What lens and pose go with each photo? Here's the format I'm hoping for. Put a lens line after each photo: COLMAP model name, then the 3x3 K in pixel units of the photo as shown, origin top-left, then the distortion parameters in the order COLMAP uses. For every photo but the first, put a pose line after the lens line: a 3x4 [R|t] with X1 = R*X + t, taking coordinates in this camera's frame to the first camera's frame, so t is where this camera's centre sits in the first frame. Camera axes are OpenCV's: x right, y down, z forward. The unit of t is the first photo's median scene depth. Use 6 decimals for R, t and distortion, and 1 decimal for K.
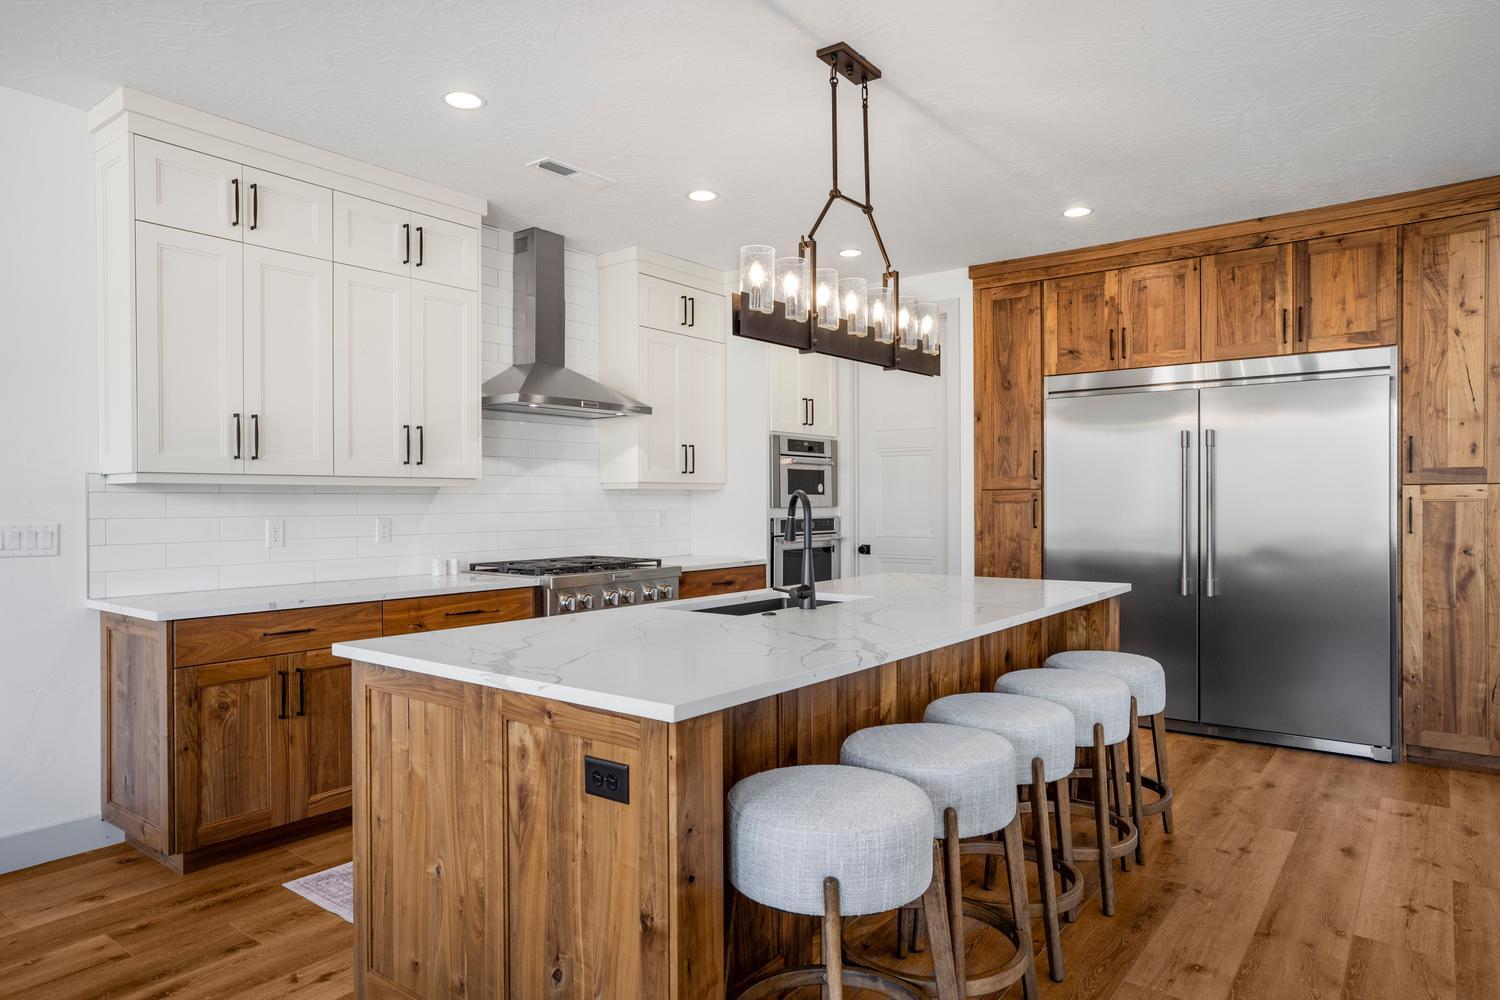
lens RADIAL K [[911.3, 0, 741.4], [0, 911.3, 506.2], [0, 0, 1]] dist [-0.007176, 0.014585]
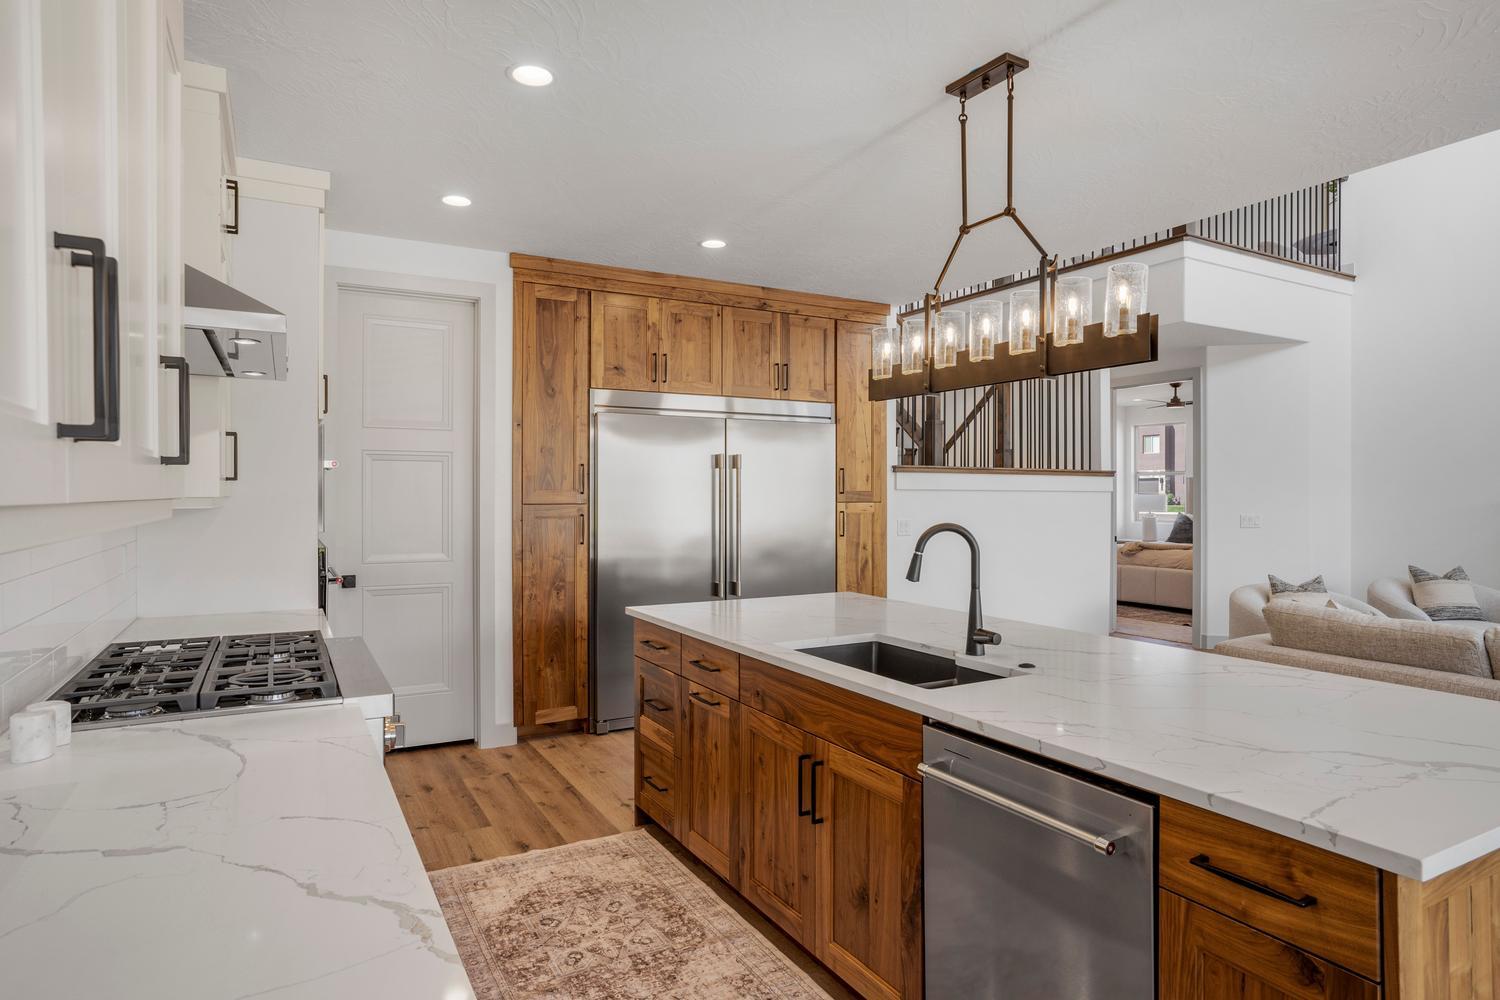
lens RADIAL K [[868.0, 0, 760.6], [0, 868.0, 493.6], [0, 0, 1]] dist [-0.015956, 0.005739]
pose [[0.391503, 0.004241, 0.920167, -0.498413], [0.004324, 0.999970, -0.006449, -0.025693], [-0.920167, 0.006504, 0.391473, 0.520369]]
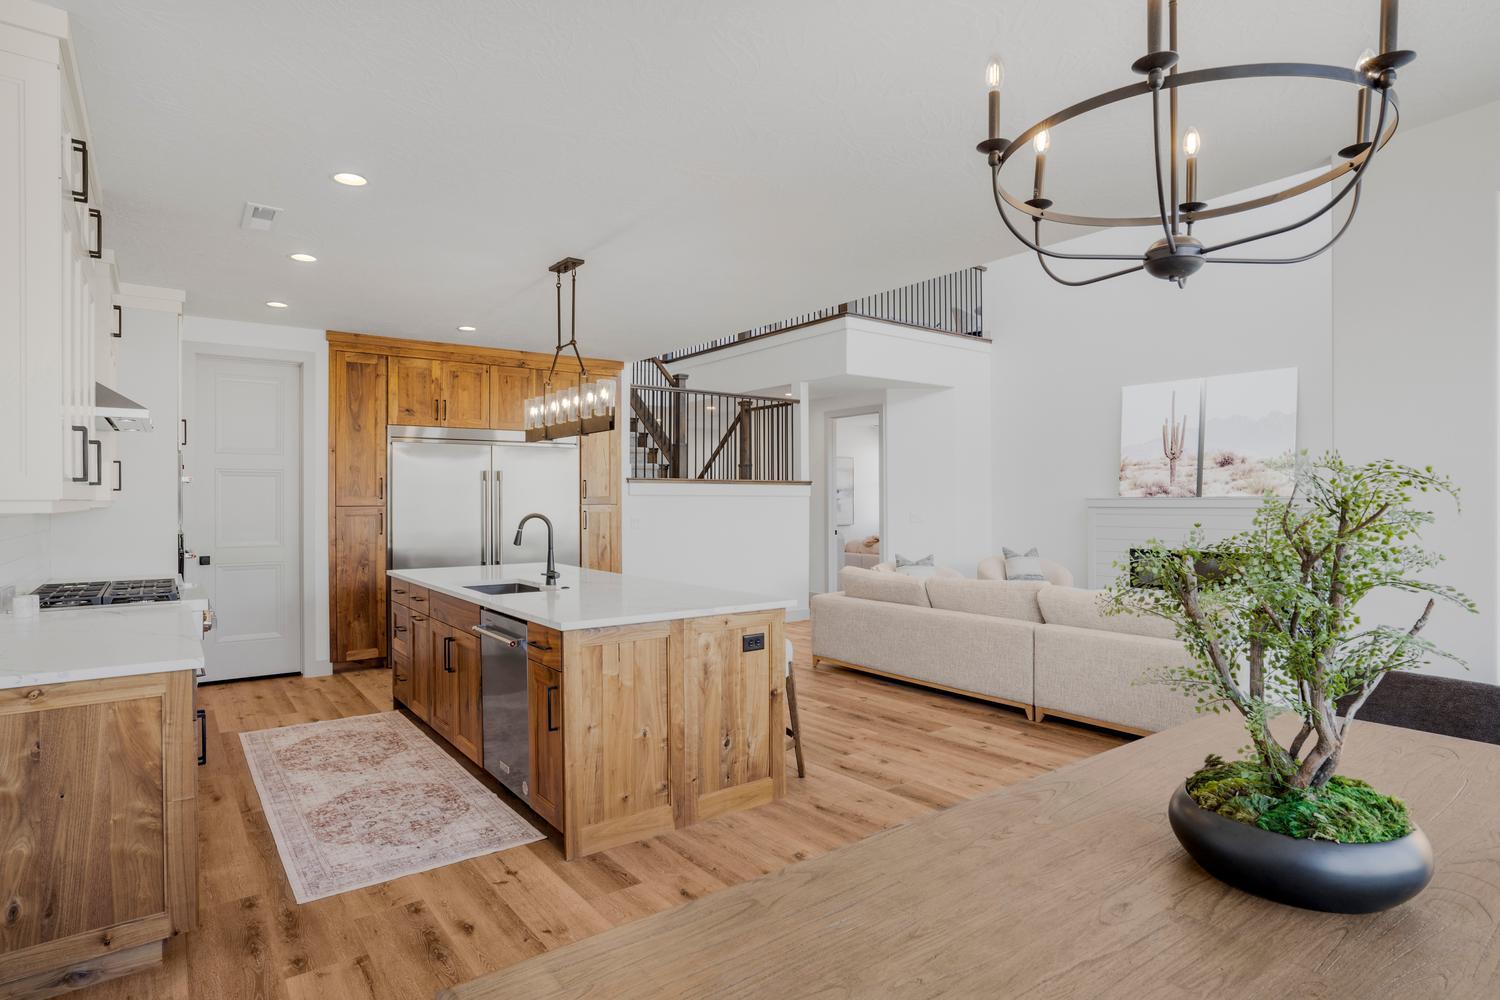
lens RADIAL K [[810.4, 0, 728.7], [0, 810.4, 498.2], [0, 0, 1]] dist [-0.014351, 0.011554]
pose [[0.295482, 0.004682, 0.955337, -0.762179], [0.008758, 0.999933, -0.007610, -0.018862], [-0.955308, 0.010615, 0.295421, 0.158623]]
